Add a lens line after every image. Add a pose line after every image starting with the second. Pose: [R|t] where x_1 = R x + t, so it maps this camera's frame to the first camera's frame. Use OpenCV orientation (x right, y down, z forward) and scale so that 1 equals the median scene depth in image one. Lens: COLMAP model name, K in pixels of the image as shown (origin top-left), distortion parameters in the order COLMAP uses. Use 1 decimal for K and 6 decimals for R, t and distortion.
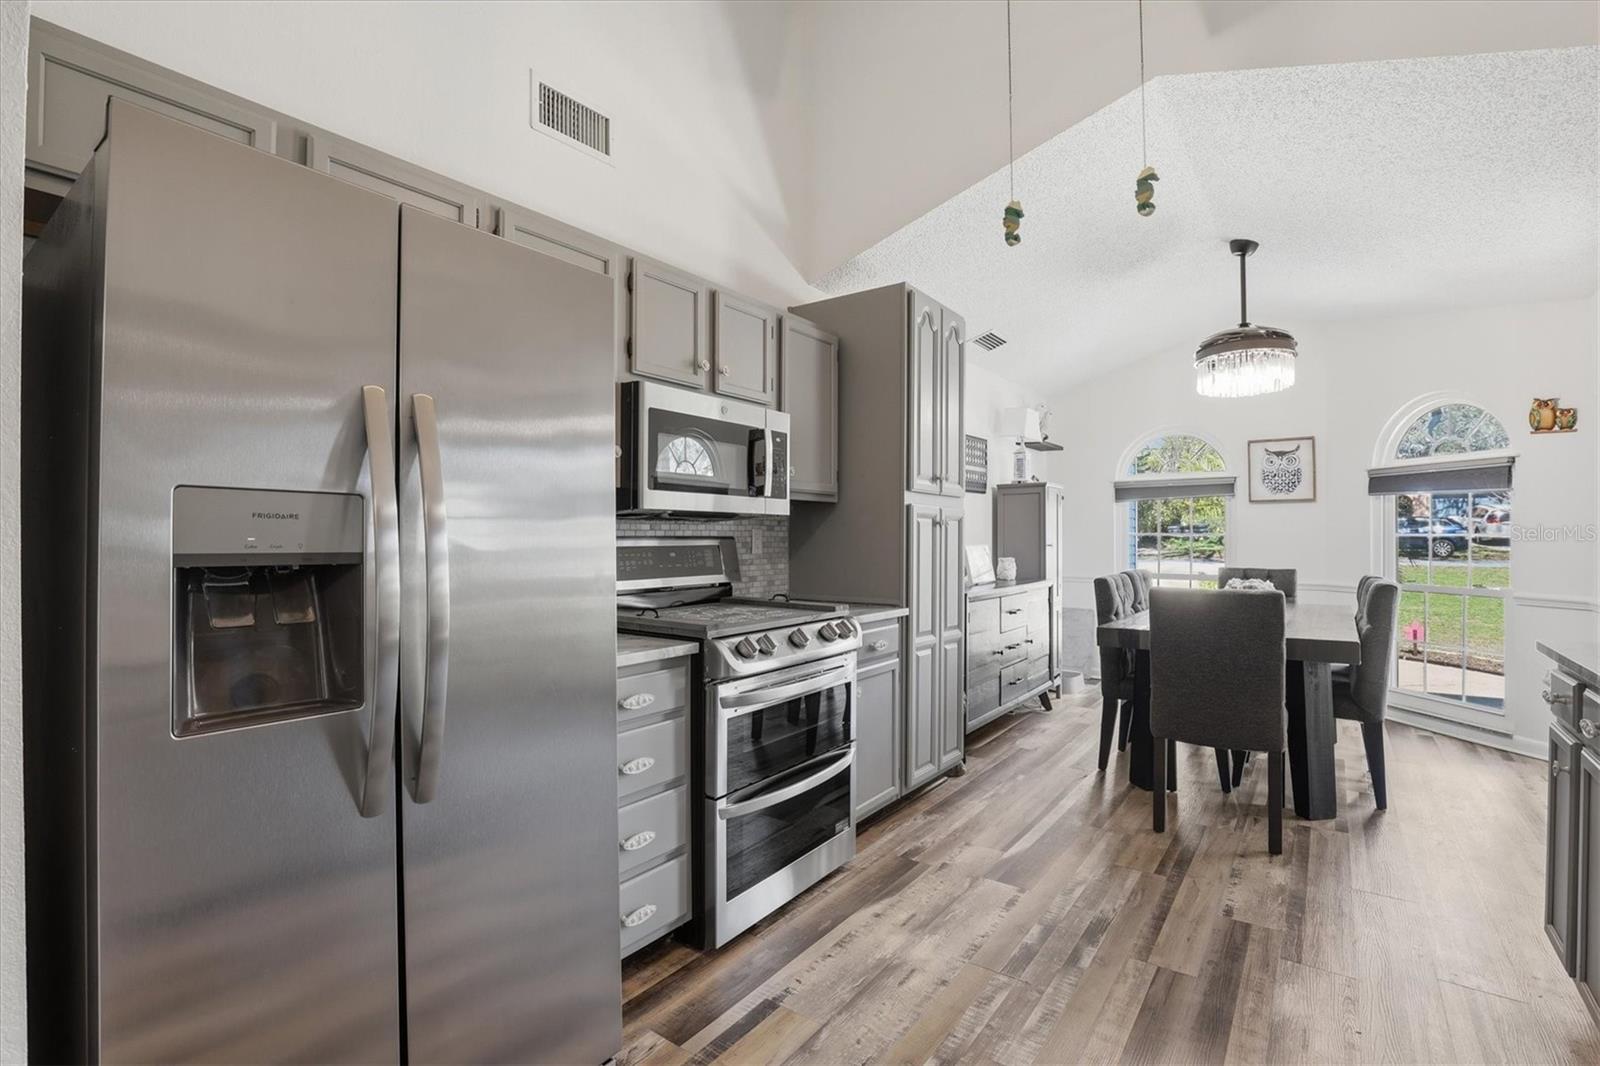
lens RADIAL K [[739.5, 0, 806.0], [0, 739.5, 530.5], [0, 0, 1]] dist [-0.032934, 0.003484]
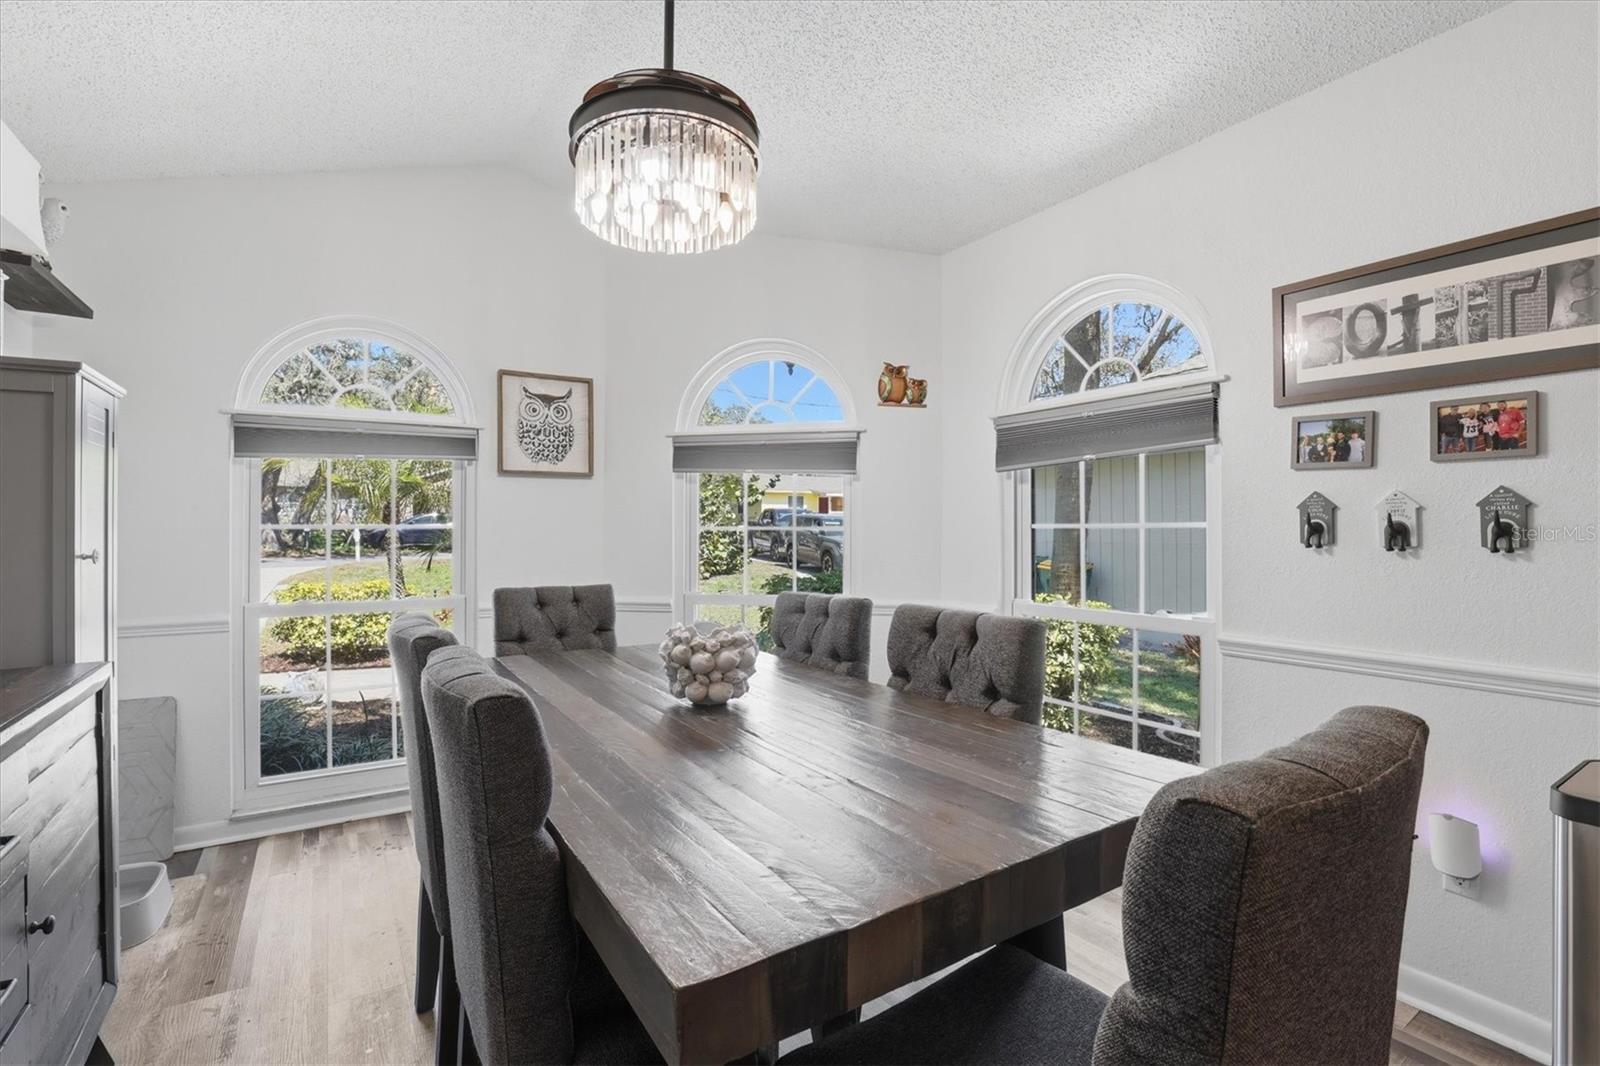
lens RADIAL K [[739.5, 0, 811.5], [0, 739.5, 522.9], [0, 0, 1]] dist [-0.032934, 0.003484]
pose [[0.337443, 0.006714, 0.941322, 0.146923], [-0.001857, 0.999977, -0.006467, 0.005406], [-0.941344, 0.000434, 0.337448, 0.631350]]
